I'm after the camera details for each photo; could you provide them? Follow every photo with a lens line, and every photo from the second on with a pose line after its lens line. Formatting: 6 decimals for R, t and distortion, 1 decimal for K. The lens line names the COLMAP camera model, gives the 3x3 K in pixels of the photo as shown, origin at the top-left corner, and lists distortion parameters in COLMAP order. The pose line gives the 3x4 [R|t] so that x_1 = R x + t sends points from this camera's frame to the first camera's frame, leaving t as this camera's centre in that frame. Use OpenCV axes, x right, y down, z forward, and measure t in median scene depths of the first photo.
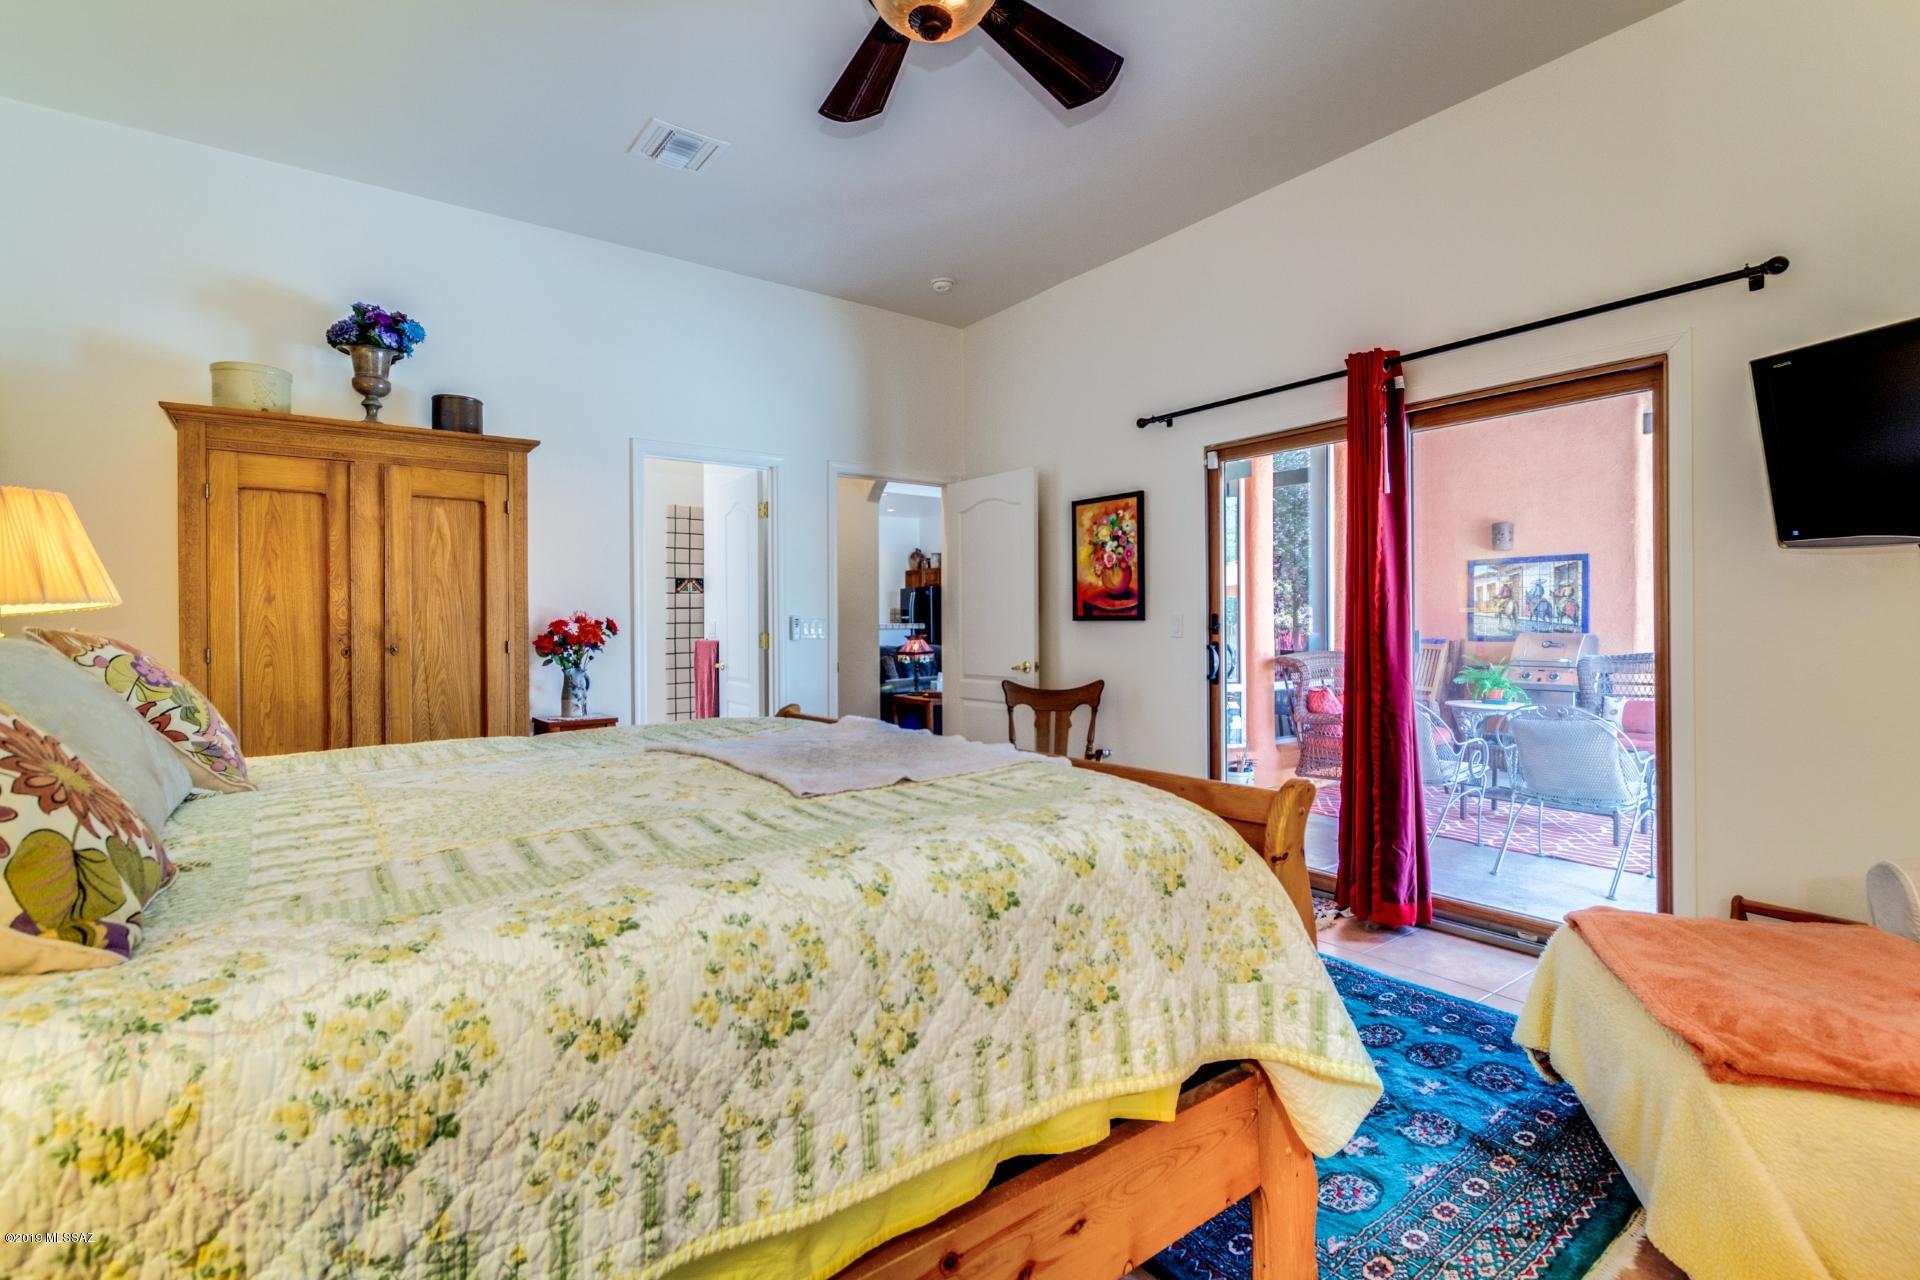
lens RADIAL K [[891.7, 0, 960.3], [0, 891.7, 626.3], [0, 0, 1]] dist [0.001788, -0.000126]
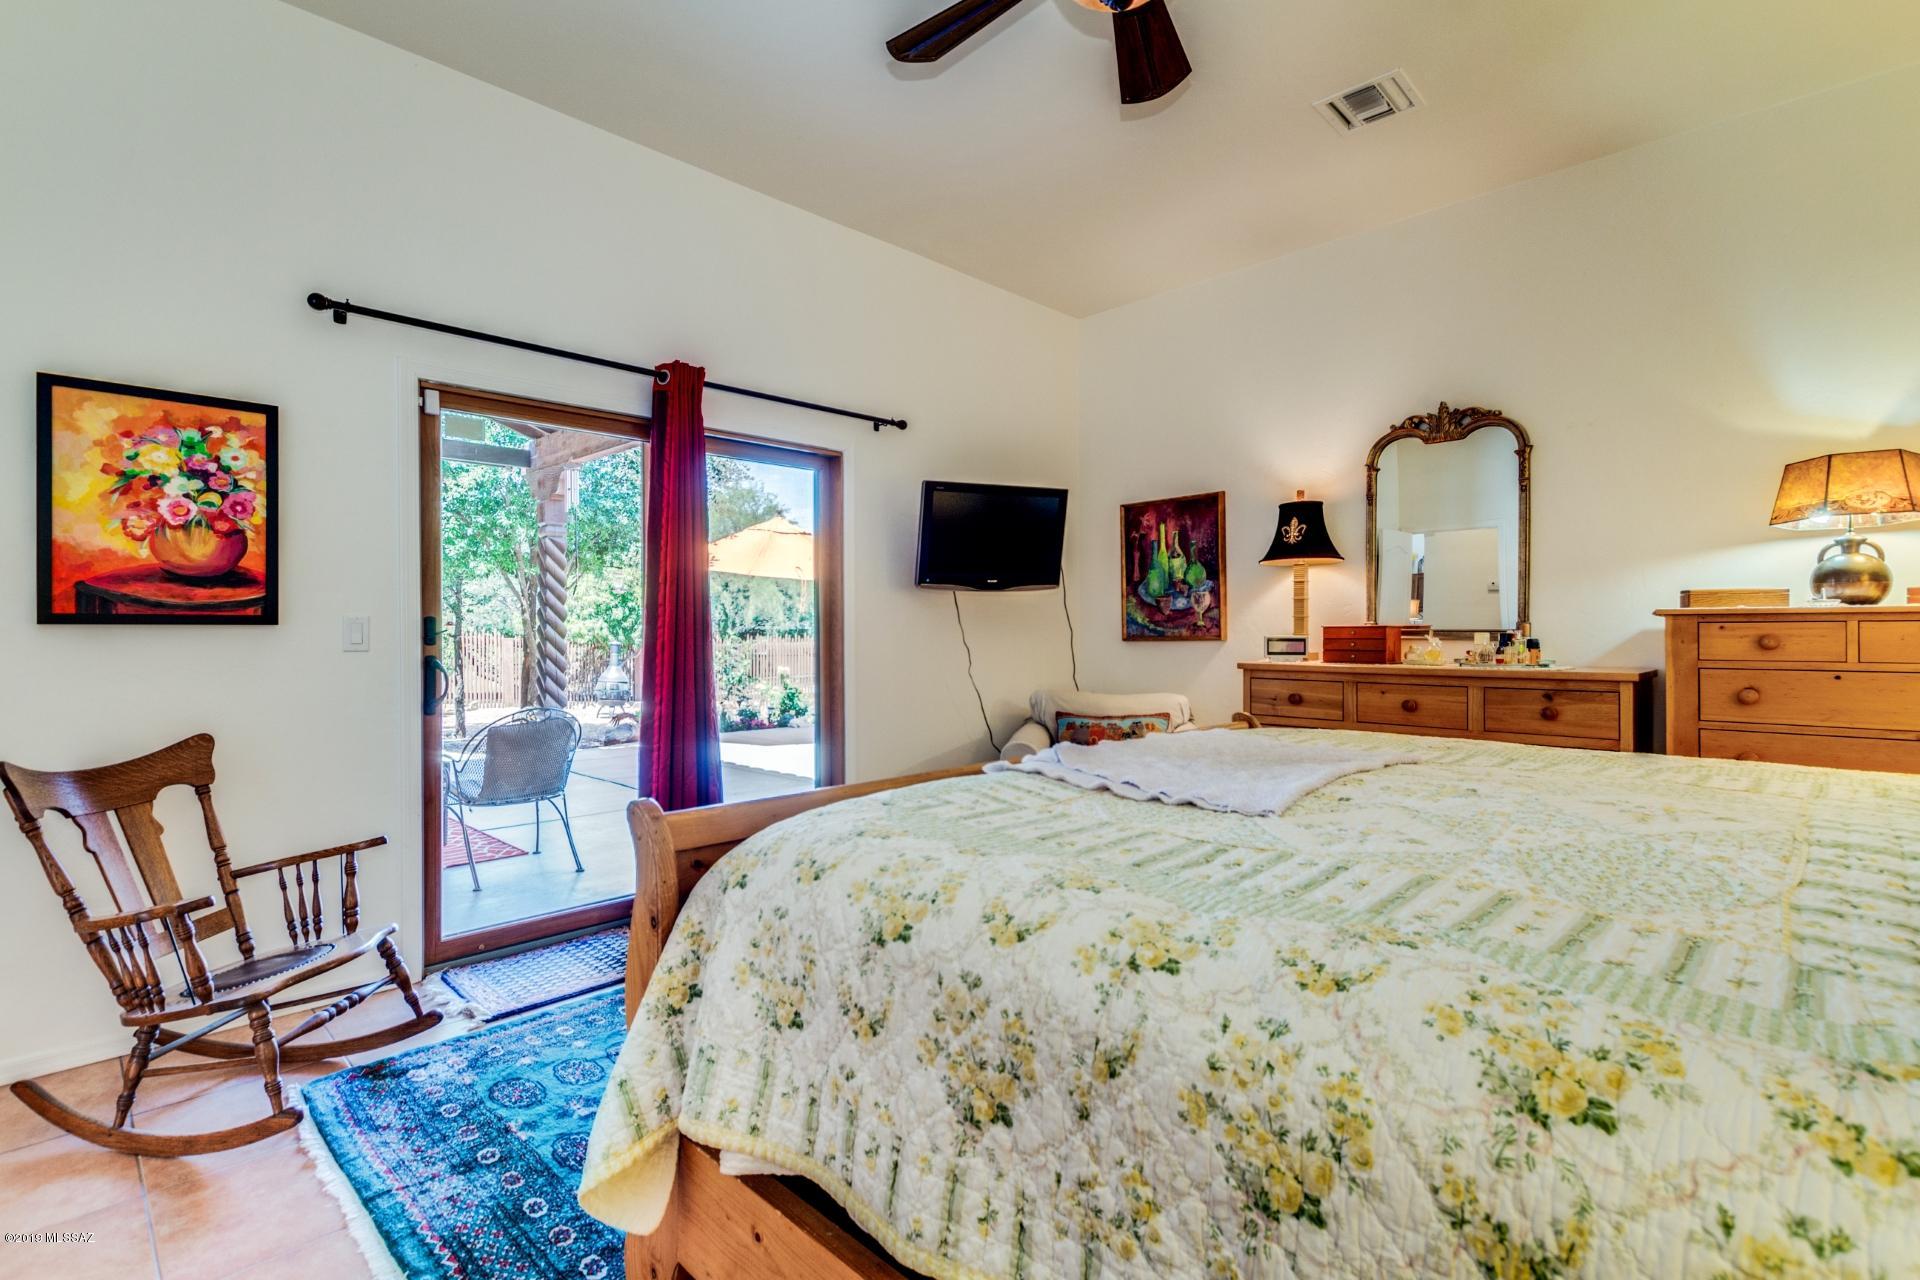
lens RADIAL K [[891.7, 0, 961.0], [0, 891.7, 637.8], [0, 0, 1]] dist [0.001788, -0.000126]
pose [[-0.164482, -0.008475, 0.986344, -0.455684], [0.005222, 0.999942, 0.009463, -0.000763], [-0.986366, 0.006707, -0.164428, 0.638328]]
